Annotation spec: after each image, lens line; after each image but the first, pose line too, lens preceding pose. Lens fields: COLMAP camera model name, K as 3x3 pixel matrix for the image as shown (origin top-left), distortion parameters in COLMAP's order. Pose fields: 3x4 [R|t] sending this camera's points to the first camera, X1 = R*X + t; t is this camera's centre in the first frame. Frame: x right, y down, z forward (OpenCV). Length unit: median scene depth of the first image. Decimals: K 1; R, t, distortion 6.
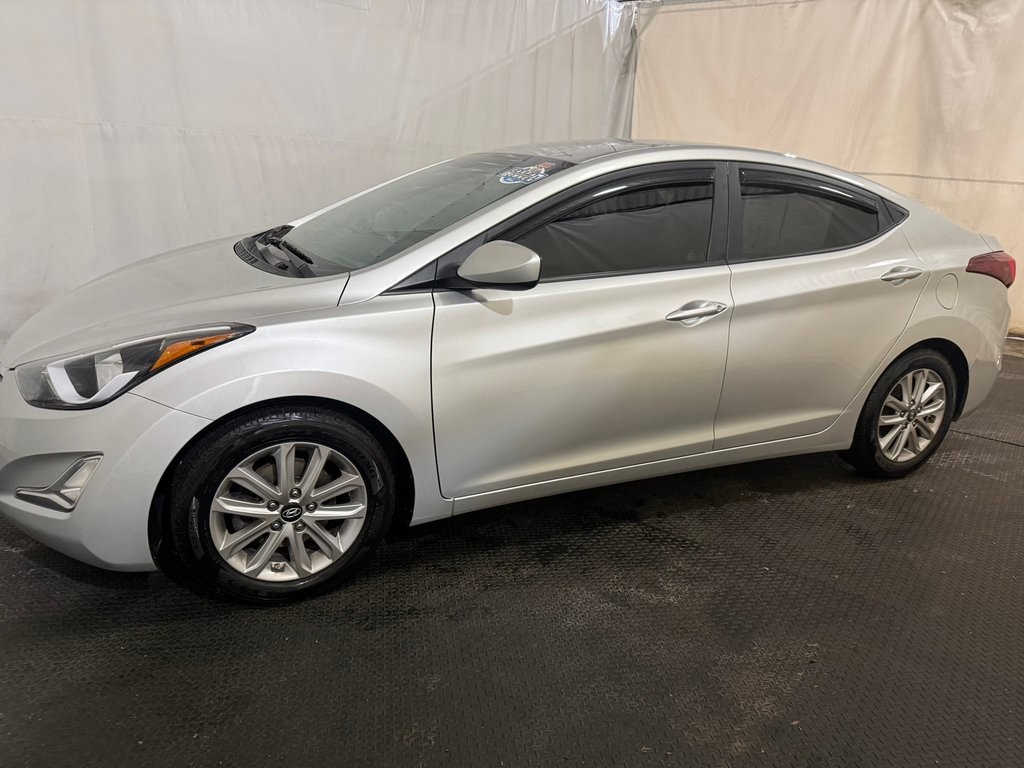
lens RADIAL K [[714.9, 0, 512.0], [0, 714.9, 384.0], [0, 0, 1]] dist [0.052049, -0.074163]
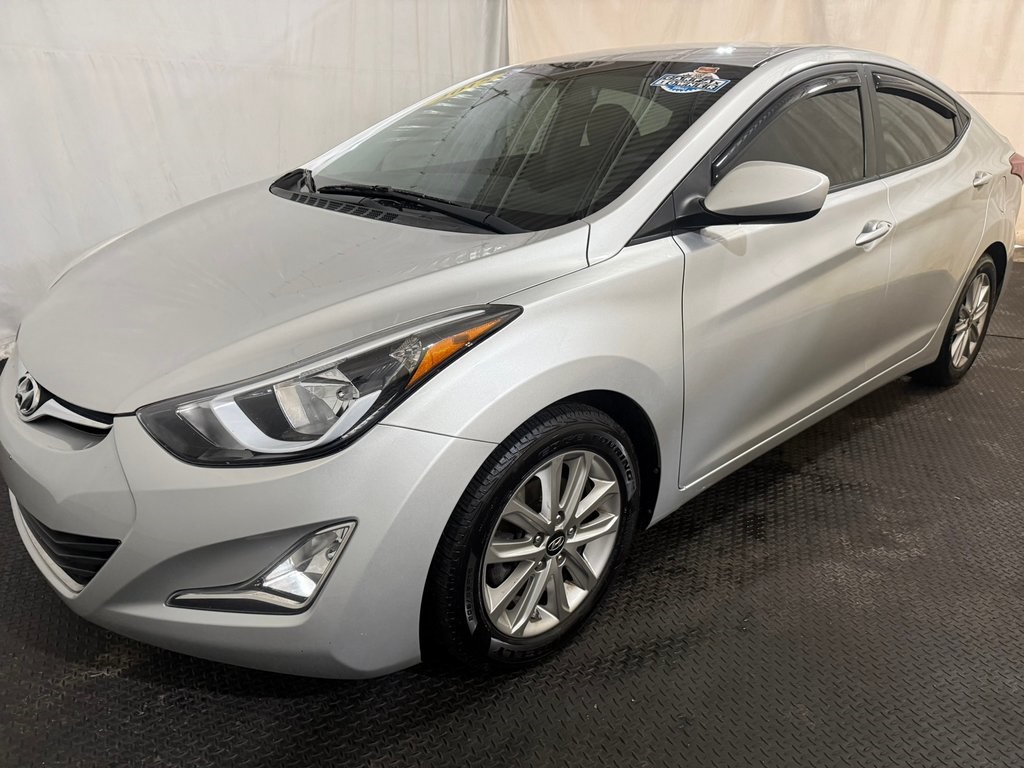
lens RADIAL K [[722.7, 0, 512.0], [0, 722.7, 384.0], [0, 0, 1]] dist [0.053110, -0.060822]
pose [[0.952668, -0.142177, 0.268720, -0.376623], [0.120558, 0.988112, 0.095397, -0.047797], [-0.279088, -0.058485, 0.958483, 0.200922]]
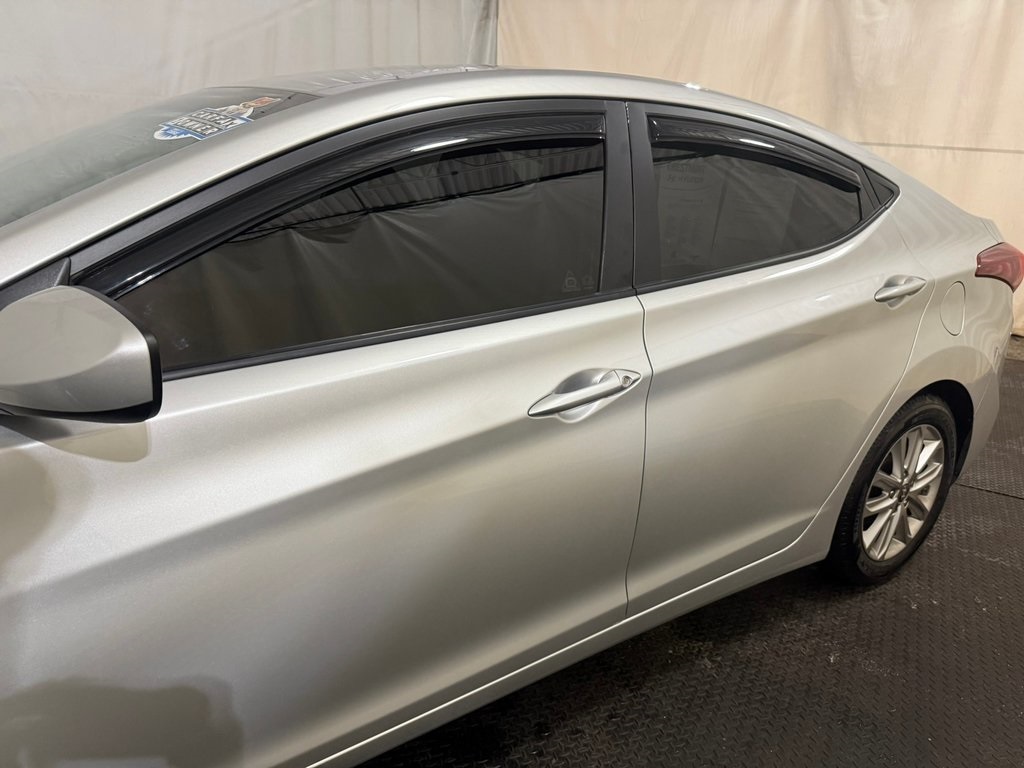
lens RADIAL K [[714.9, 0, 512.0], [0, 714.9, 384.0], [0, 0, 1]] dist [0.052049, -0.074163]
pose [[0.987712, -0.056427, 0.145746, 0.110567], [0.051464, 0.997967, 0.037601, -0.108877], [-0.147571, -0.029638, 0.988607, 0.423051]]
